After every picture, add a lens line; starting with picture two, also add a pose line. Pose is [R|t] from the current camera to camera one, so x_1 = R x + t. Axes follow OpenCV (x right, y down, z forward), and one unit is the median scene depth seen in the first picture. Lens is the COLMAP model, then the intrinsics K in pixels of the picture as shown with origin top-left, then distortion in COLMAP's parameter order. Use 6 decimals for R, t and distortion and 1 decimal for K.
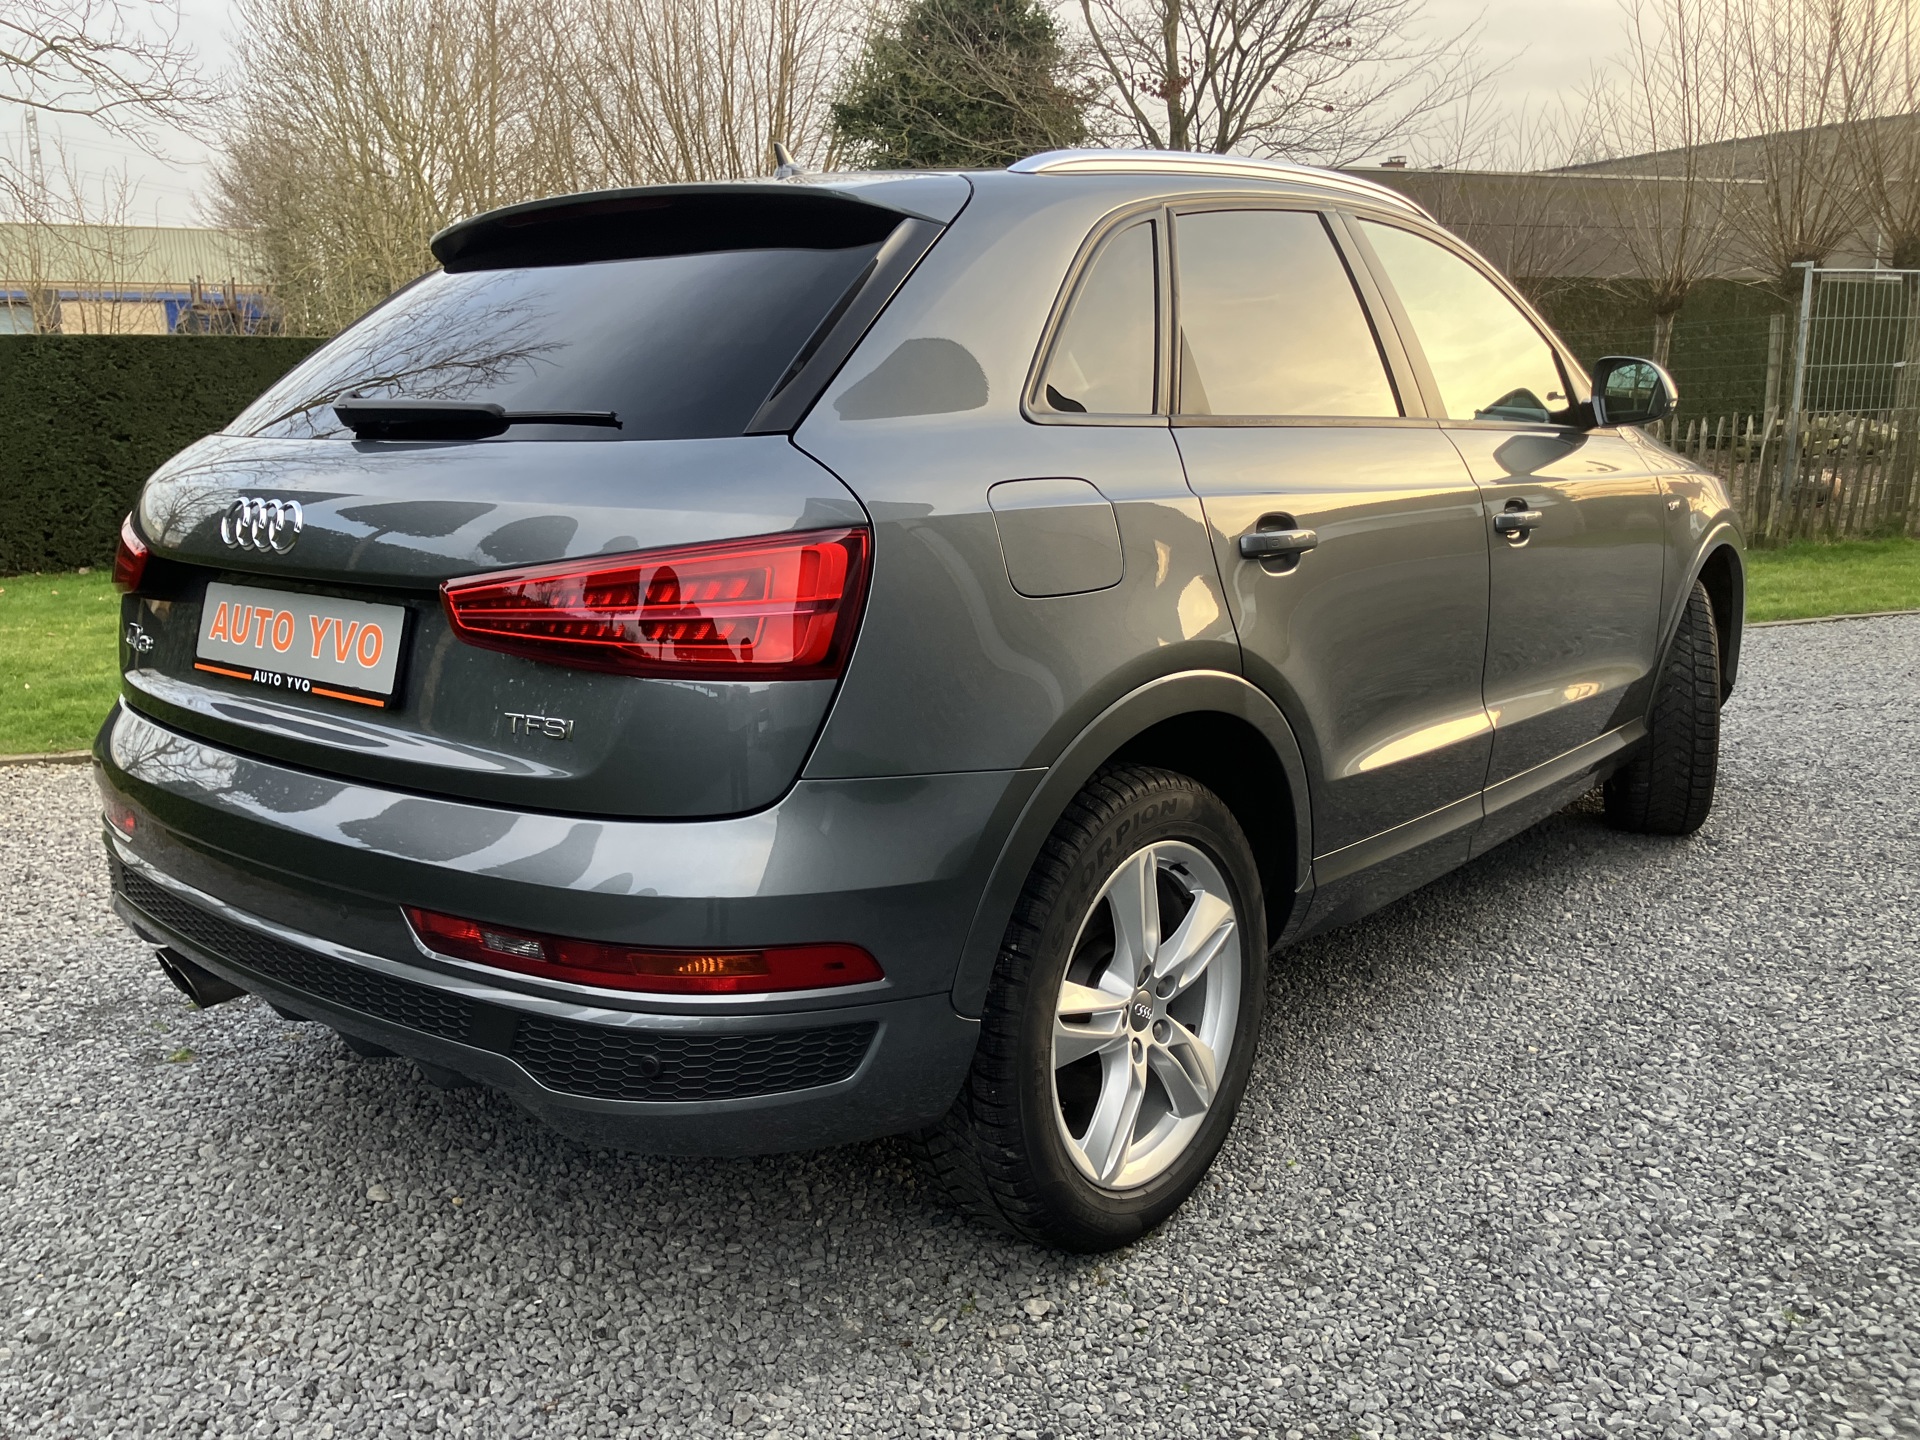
lens RADIAL K [[1604.8, 0, 943.3], [0, 1604.8, 711.7], [0, 0, 1]] dist [-0.005578, 0.034817]
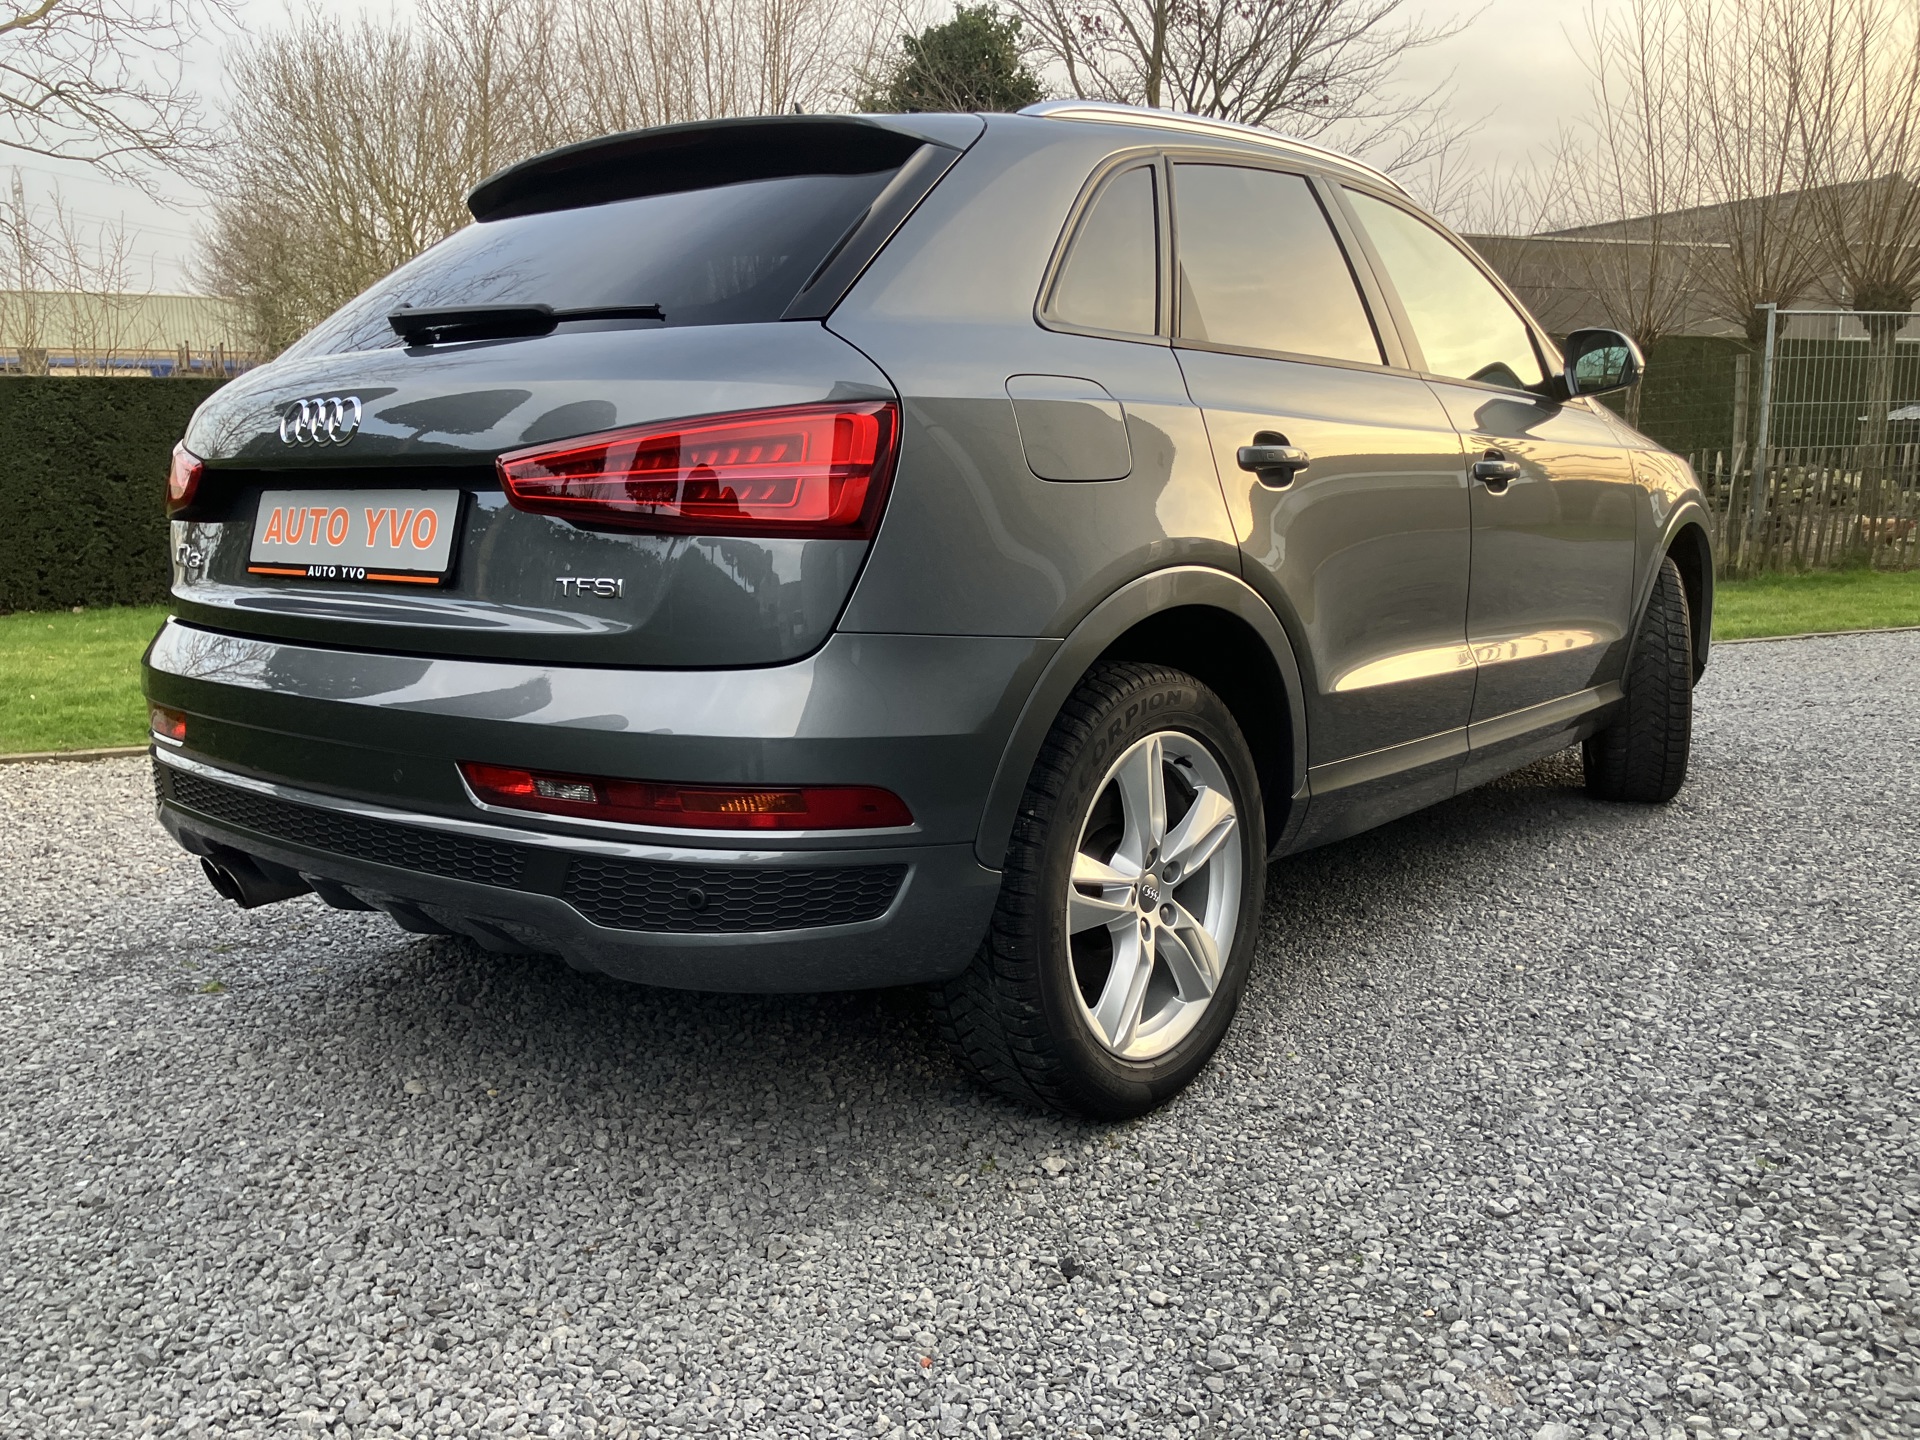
lens RADIAL K [[1608.1, 0, 960.0], [0, 1608.1, 720.0], [0, 0, 1]] dist [-0.012924, 0.048051]
pose [[0.999808, -0.003501, 0.019305, -0.021122], [0.004249, 0.999235, -0.038865, 0.114027], [-0.019154, 0.038940, 0.999058, -0.057271]]
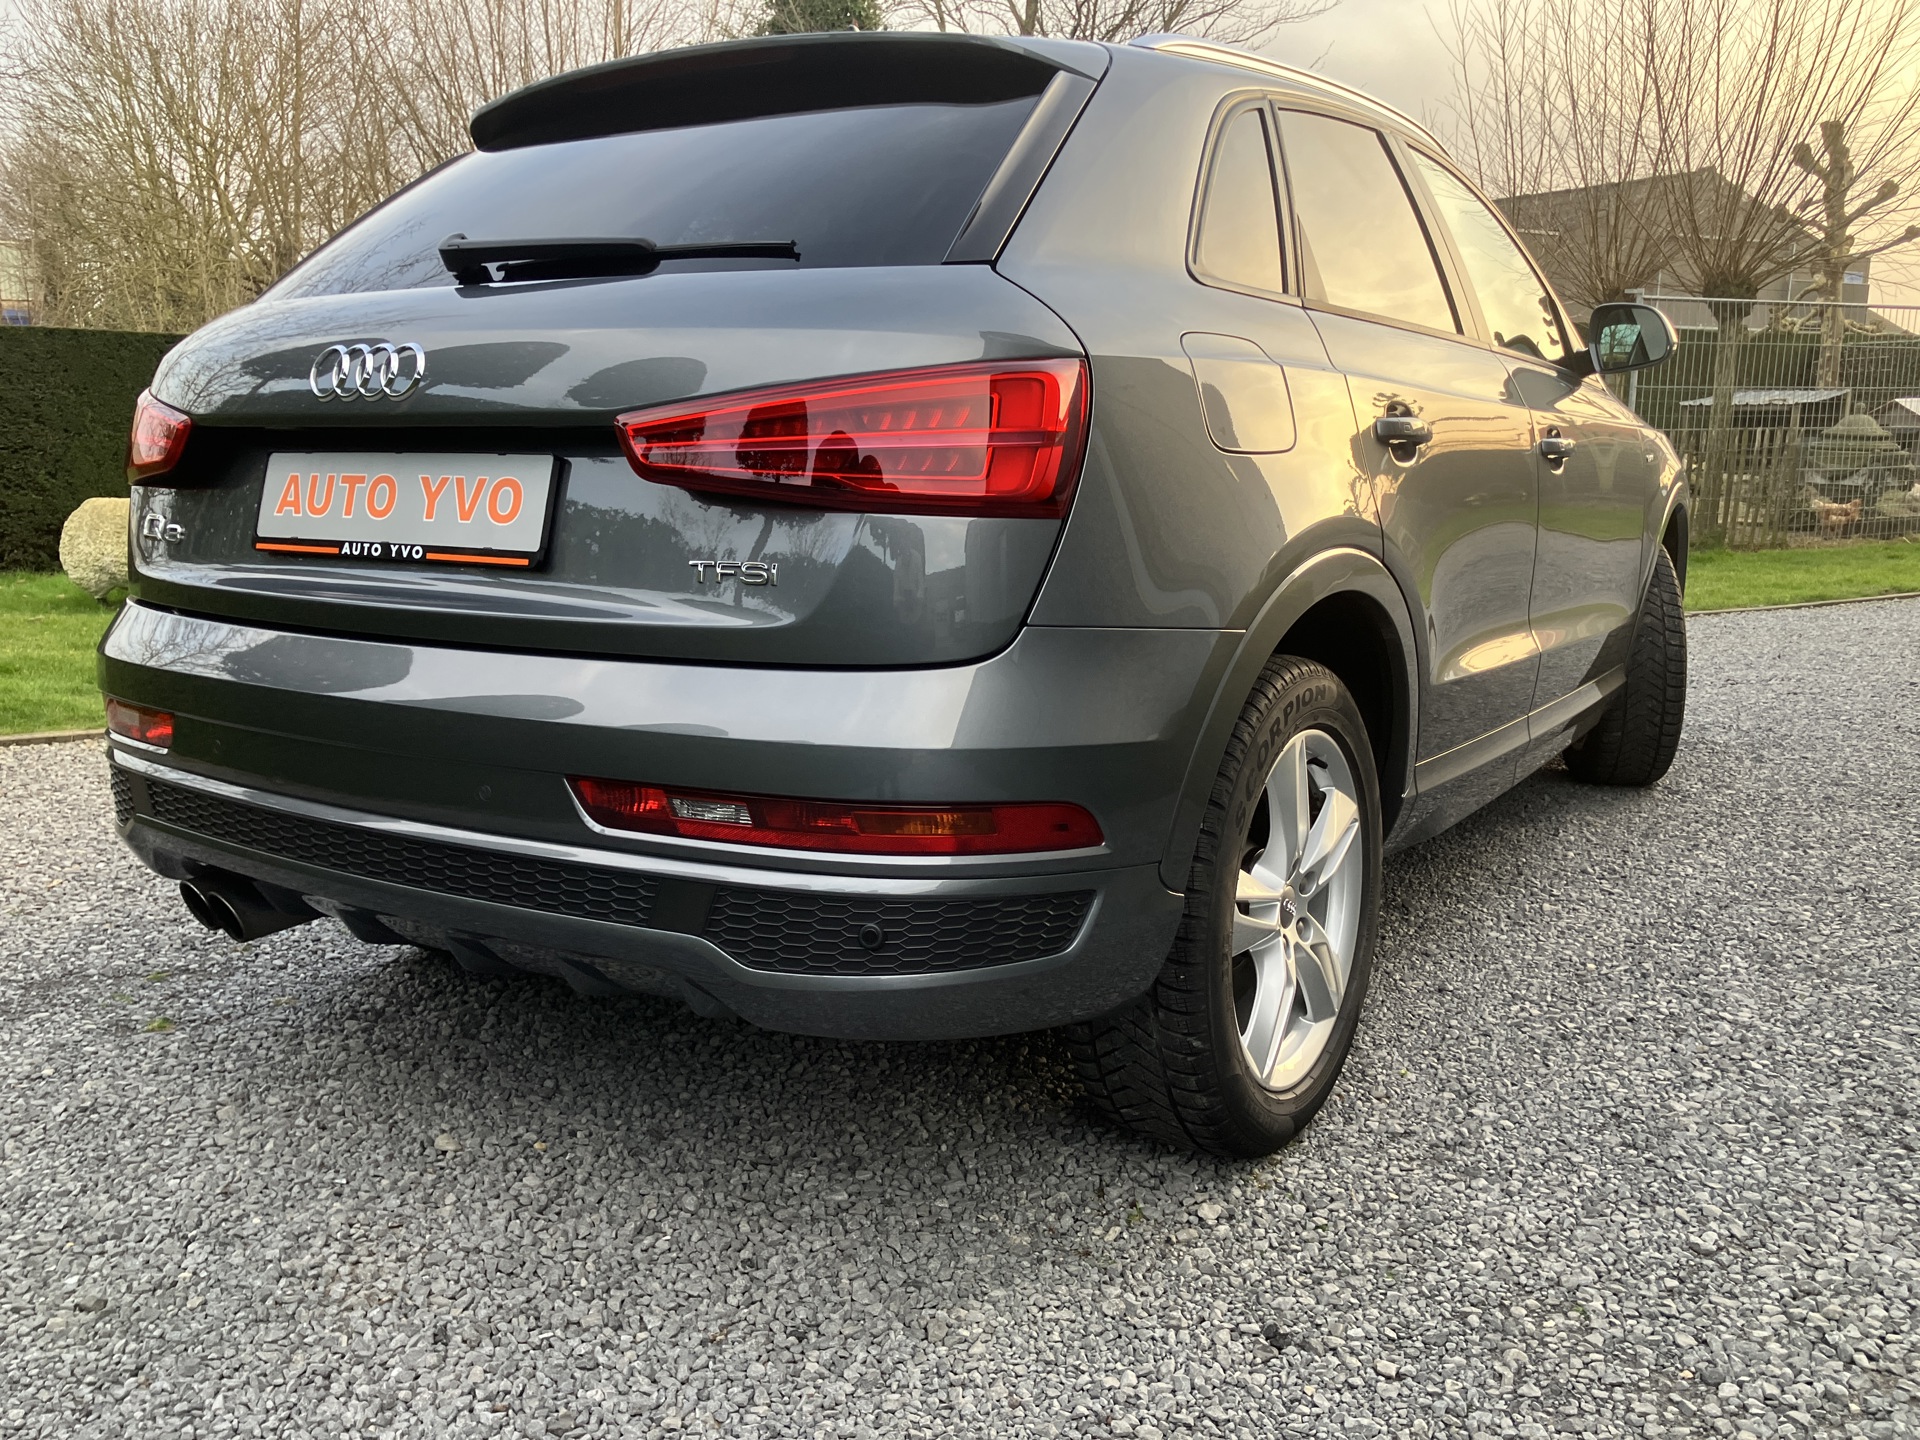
lens RADIAL K [[1608.7, 0, 973.6], [0, 1608.7, 719.7], [0, 0, 1]] dist [-0.008235, 0.040541]
pose [[0.990703, -0.009861, 0.135682, -0.194993], [0.012723, 0.999714, -0.020238, 0.091997], [-0.135444, 0.021777, 0.990546, 0.065032]]
